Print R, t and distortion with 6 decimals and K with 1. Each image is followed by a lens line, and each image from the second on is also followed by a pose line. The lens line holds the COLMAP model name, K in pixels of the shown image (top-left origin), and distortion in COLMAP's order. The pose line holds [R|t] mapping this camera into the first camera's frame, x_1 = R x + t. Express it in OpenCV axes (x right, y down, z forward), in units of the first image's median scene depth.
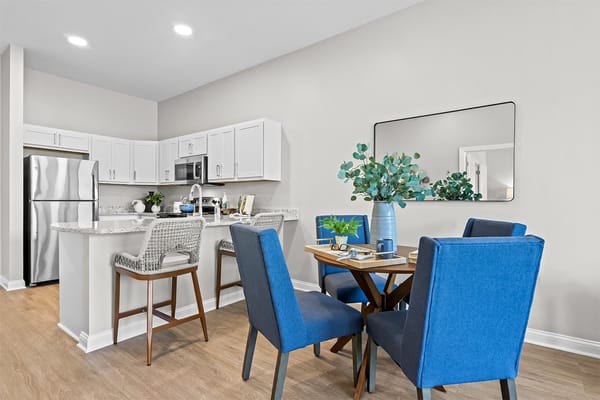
lens RADIAL K [[306.3, 0, 300.0], [0, 306.3, 200.0], [0, 0, 1]] dist [-0.010208, -0.000432]
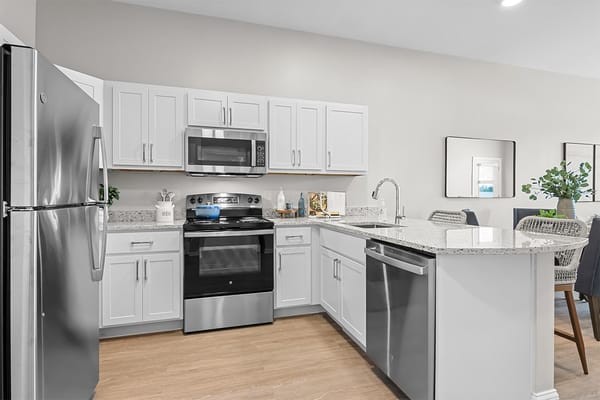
lens RADIAL K [[306.3, 0, 300.0], [0, 306.3, 200.0], [0, 0, 1]] dist [-0.010208, -0.000432]
pose [[0.588568, -0.010612, 0.808378, -0.897455], [-0.000273, 0.999911, 0.013325, -0.004180], [-0.808448, -0.008063, 0.588513, 0.586807]]
